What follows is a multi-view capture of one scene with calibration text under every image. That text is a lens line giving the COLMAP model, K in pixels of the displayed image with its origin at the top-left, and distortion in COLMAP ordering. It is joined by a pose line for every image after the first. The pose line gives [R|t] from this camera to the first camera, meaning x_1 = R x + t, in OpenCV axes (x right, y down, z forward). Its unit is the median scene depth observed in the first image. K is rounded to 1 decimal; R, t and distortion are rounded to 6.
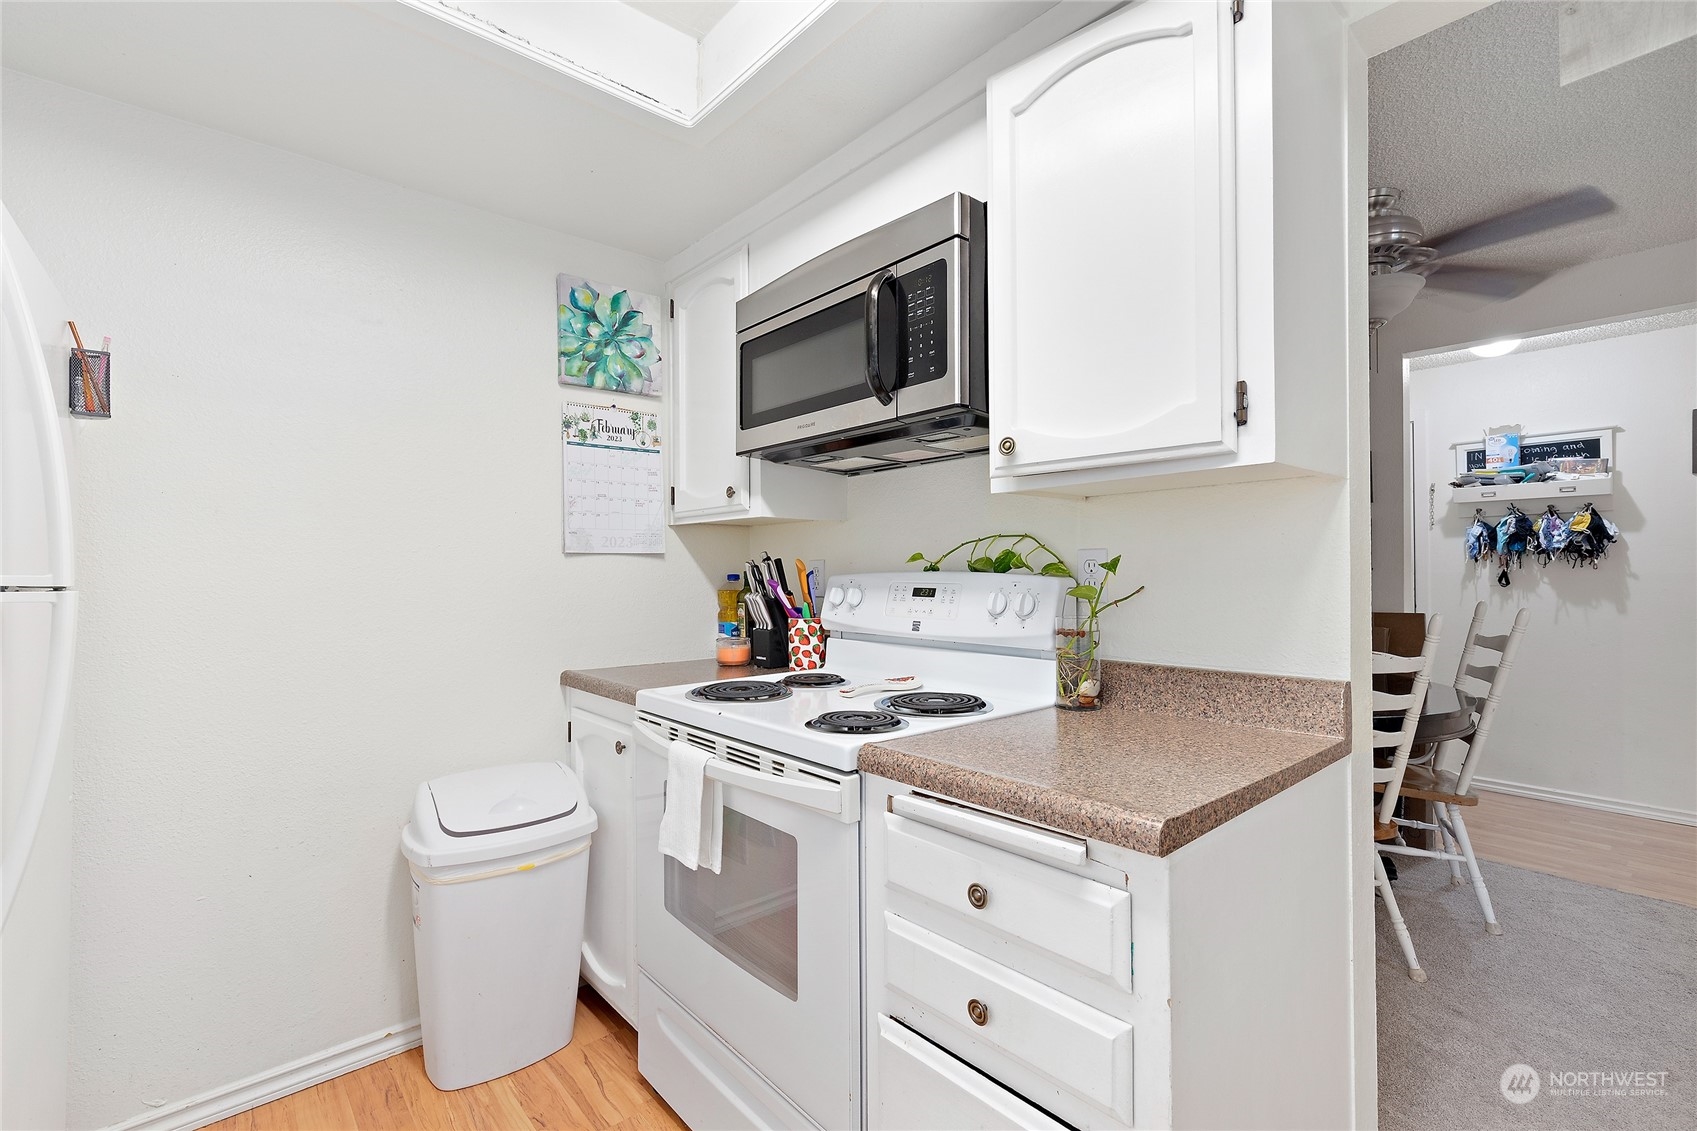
lens RADIAL K [[759.4, 0, 849.0], [0, 759.4, 566.7], [0, 0, 1]] dist [0.005645, -0.000614]
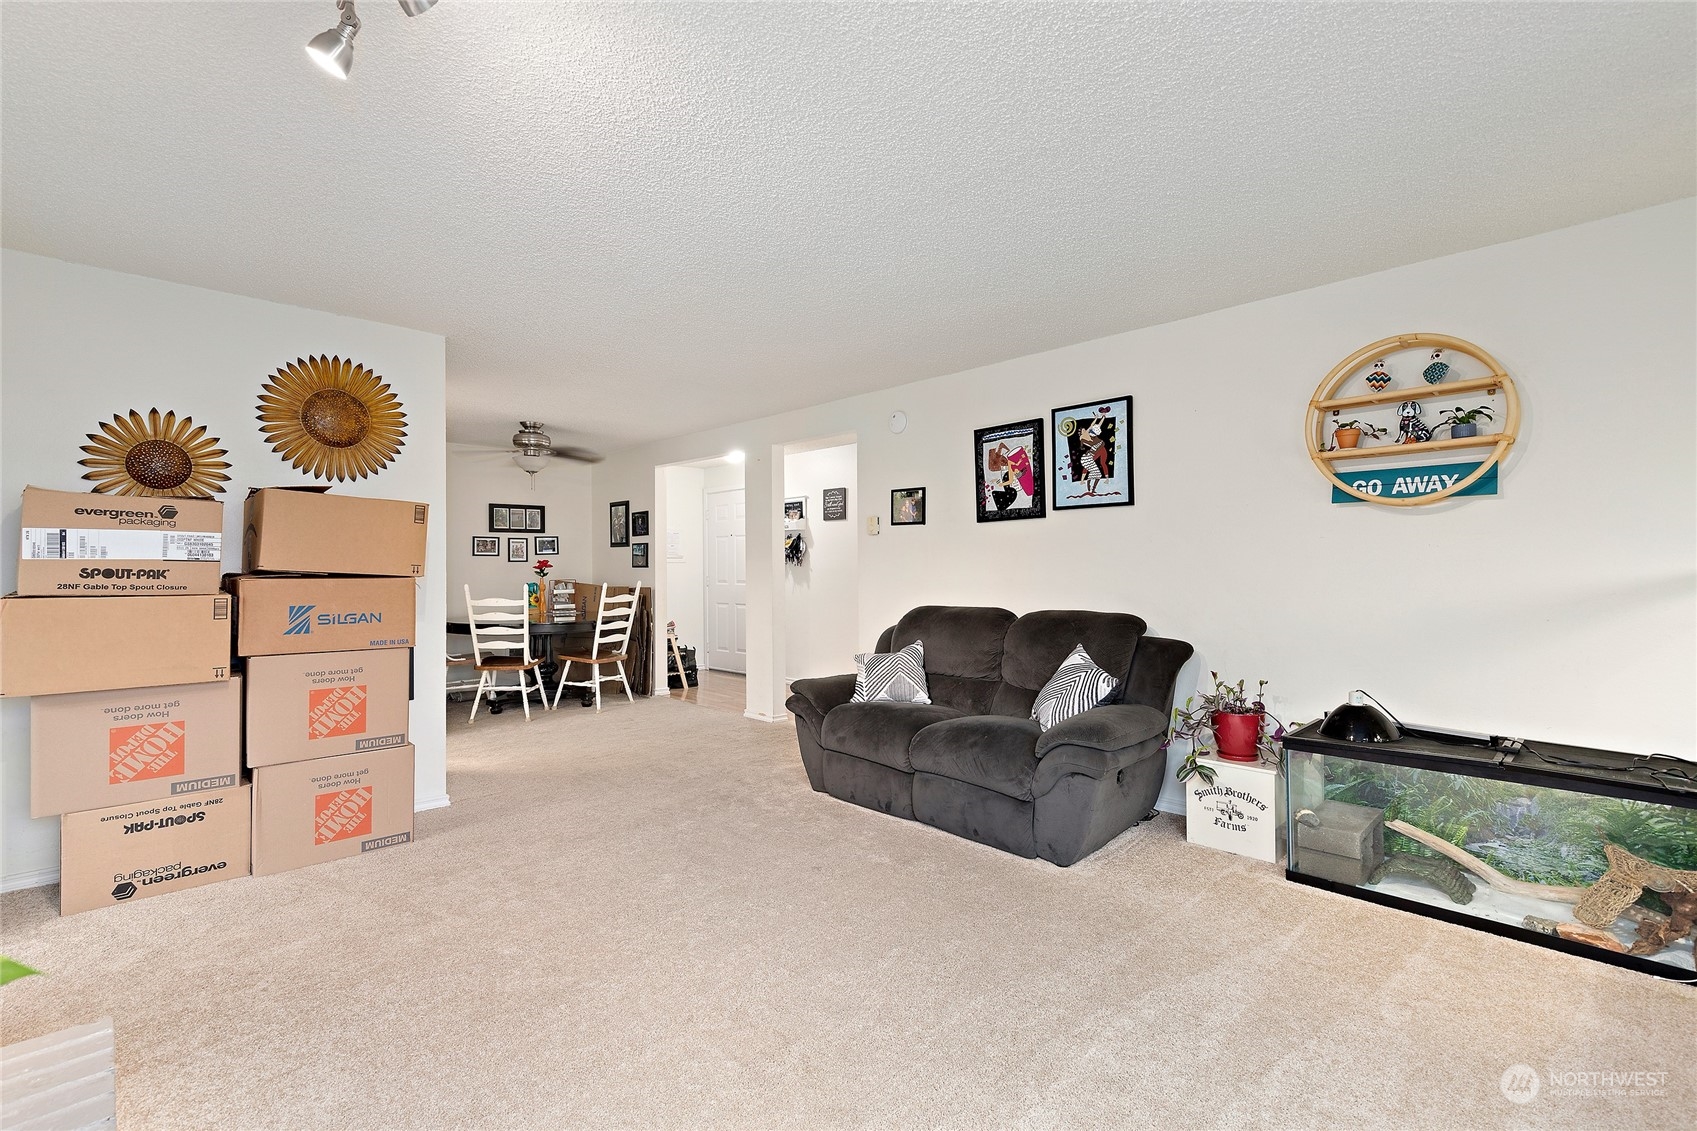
lens RADIAL K [[748.0, 0, 850.4], [0, 748.0, 559.8], [0, 0, 1]] dist [0.002516, -0.000016]
pose [[0.997888, -0.002948, 0.064898, 0.968039], [0.003059, 0.999994, -0.001615, -0.010805], [-0.064893, 0.001811, 0.997891, -0.950578]]
